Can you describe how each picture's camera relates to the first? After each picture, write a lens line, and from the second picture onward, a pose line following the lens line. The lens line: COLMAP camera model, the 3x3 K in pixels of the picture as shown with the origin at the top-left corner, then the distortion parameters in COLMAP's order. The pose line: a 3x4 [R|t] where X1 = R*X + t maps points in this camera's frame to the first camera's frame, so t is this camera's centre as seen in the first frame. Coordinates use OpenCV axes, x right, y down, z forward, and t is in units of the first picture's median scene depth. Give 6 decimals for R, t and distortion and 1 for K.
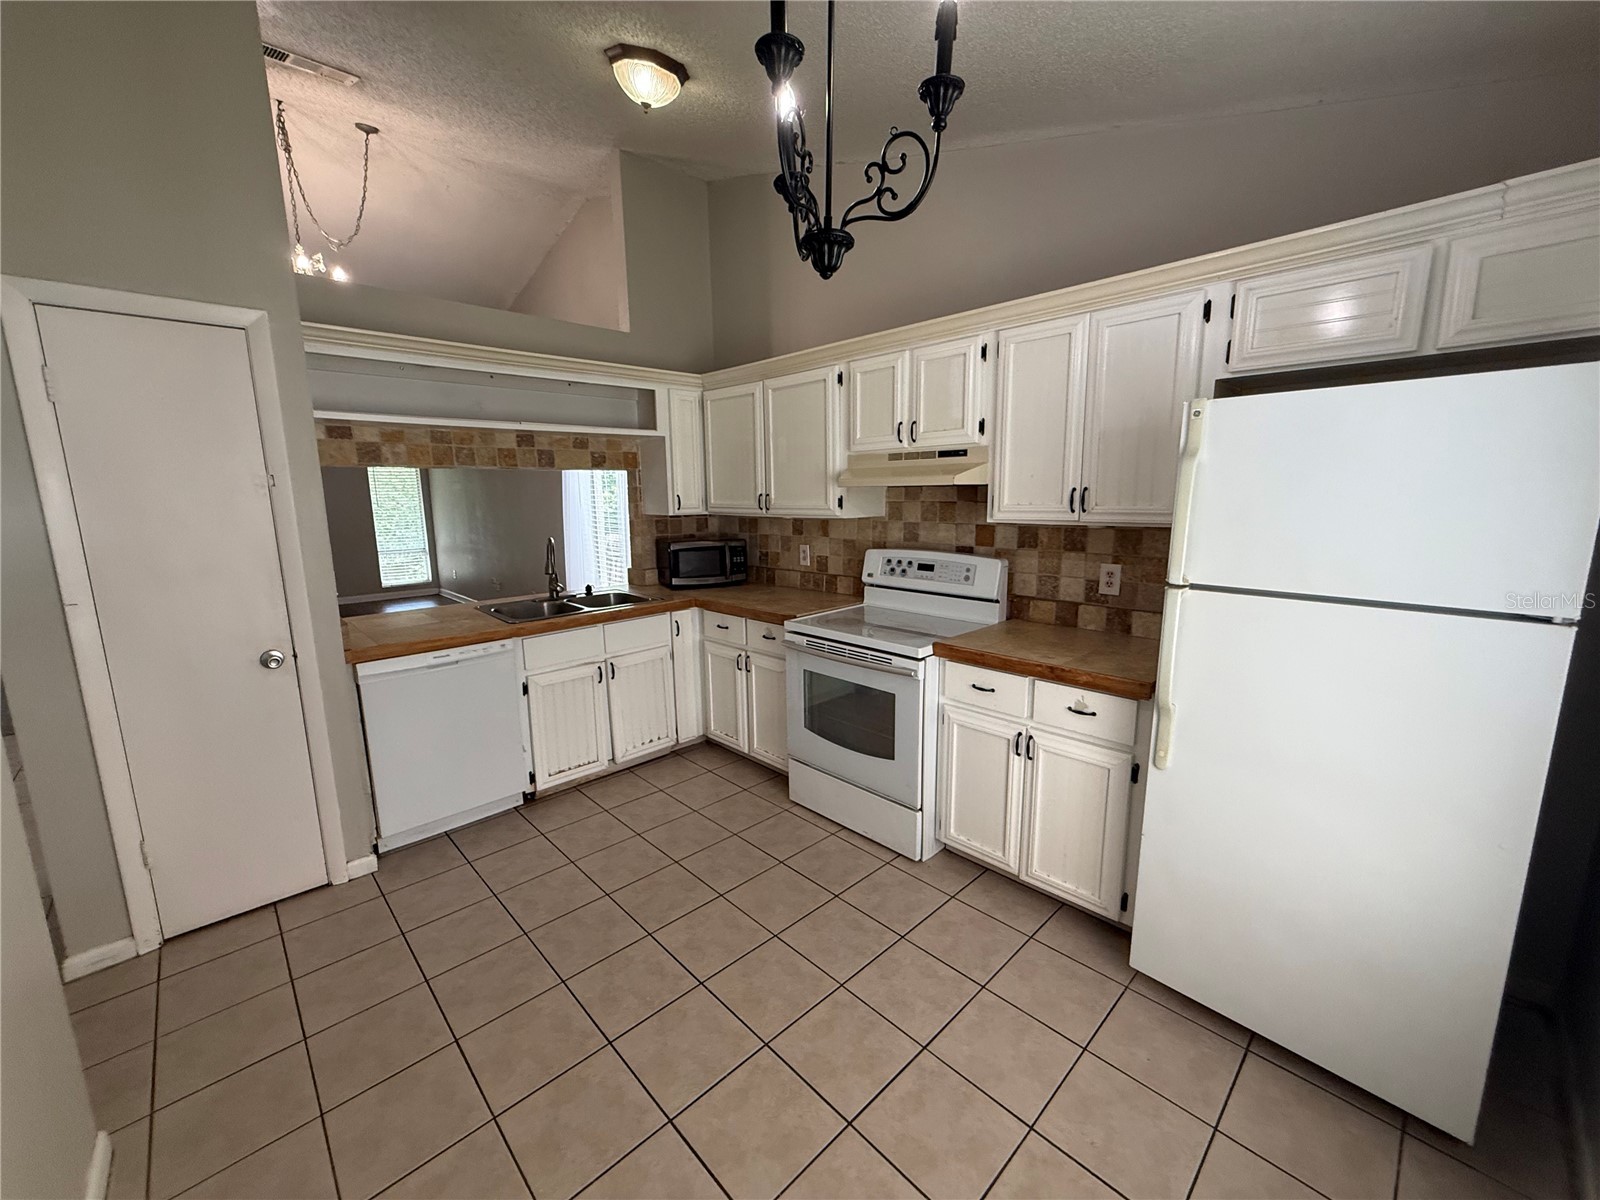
lens RADIAL K [[639.4, 0, 800.2], [0, 639.4, 602.4], [0, 0, 1]] dist [-0.001379, -0.000210]
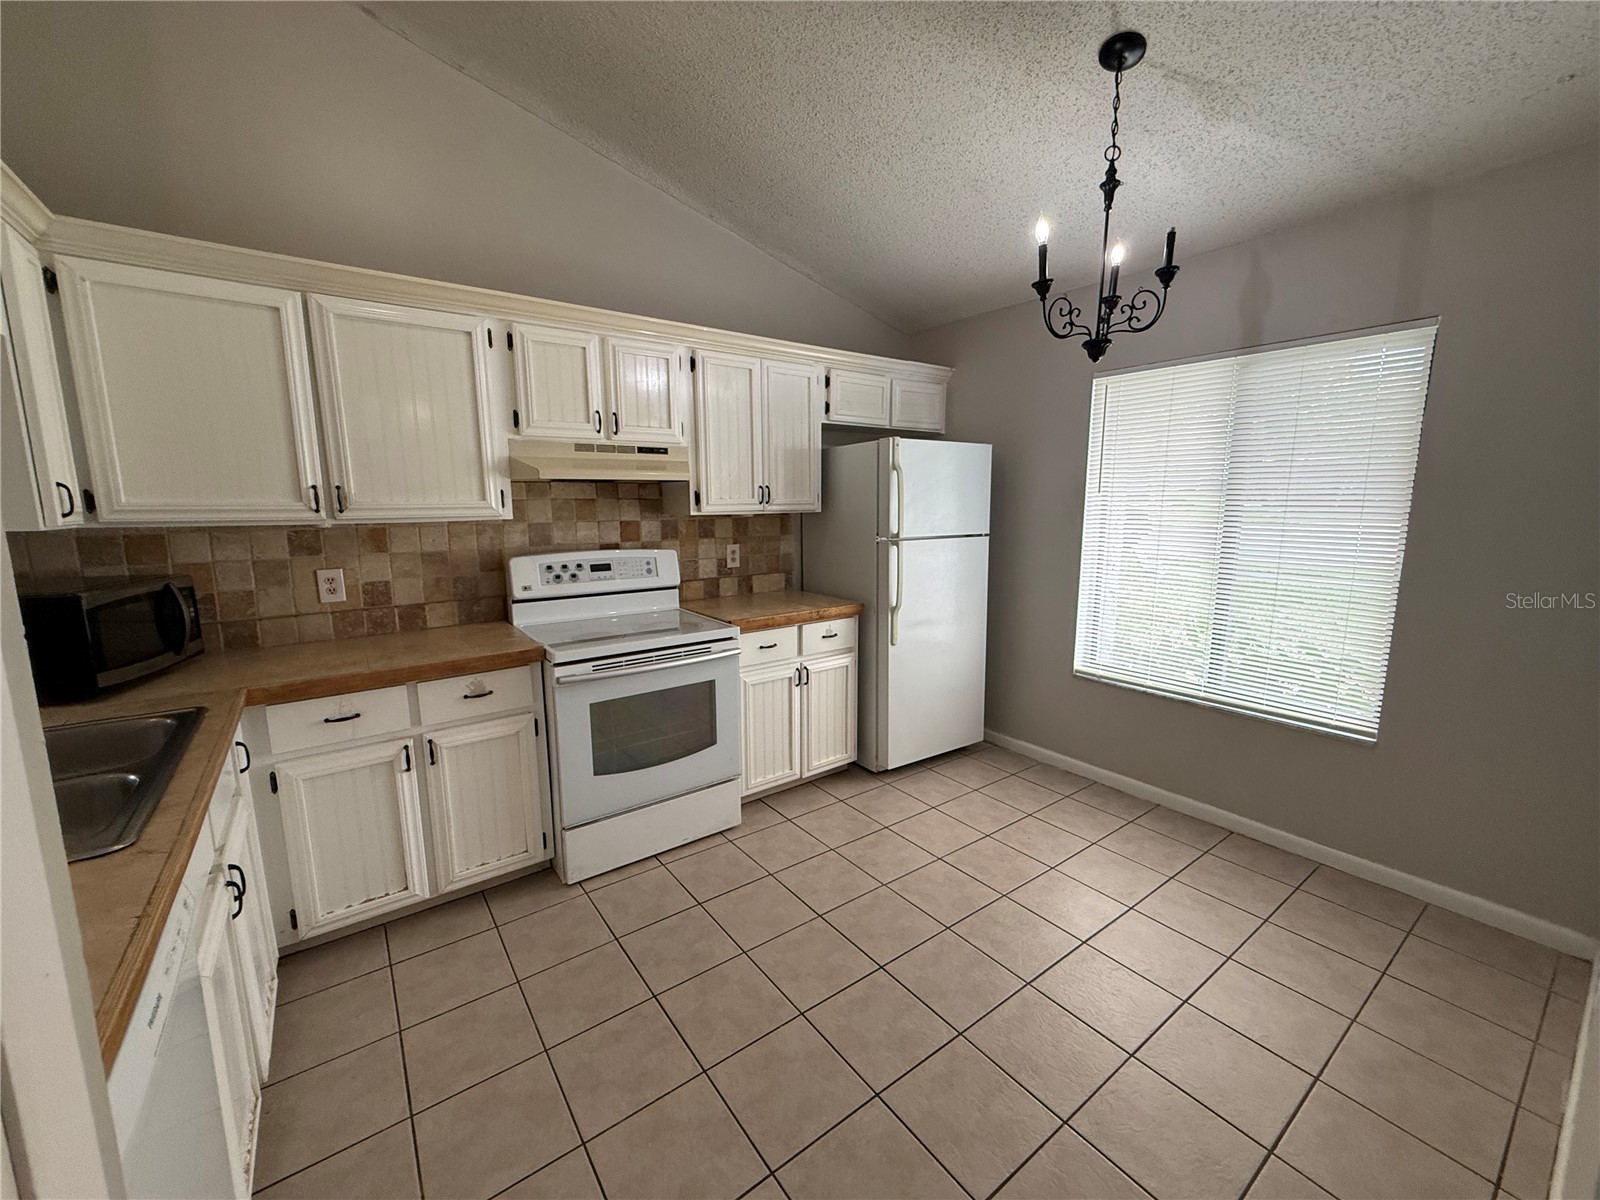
lens RADIAL K [[645.8, 0, 796.9], [0, 645.8, 599.4], [0, 0, 1]] dist [0.010910, 0.000415]
pose [[0.124663, -0.141247, 0.982094, -0.734188], [0.174917, 0.977441, 0.118375, -0.073344], [-0.976659, 0.157028, 0.146557, 0.599891]]
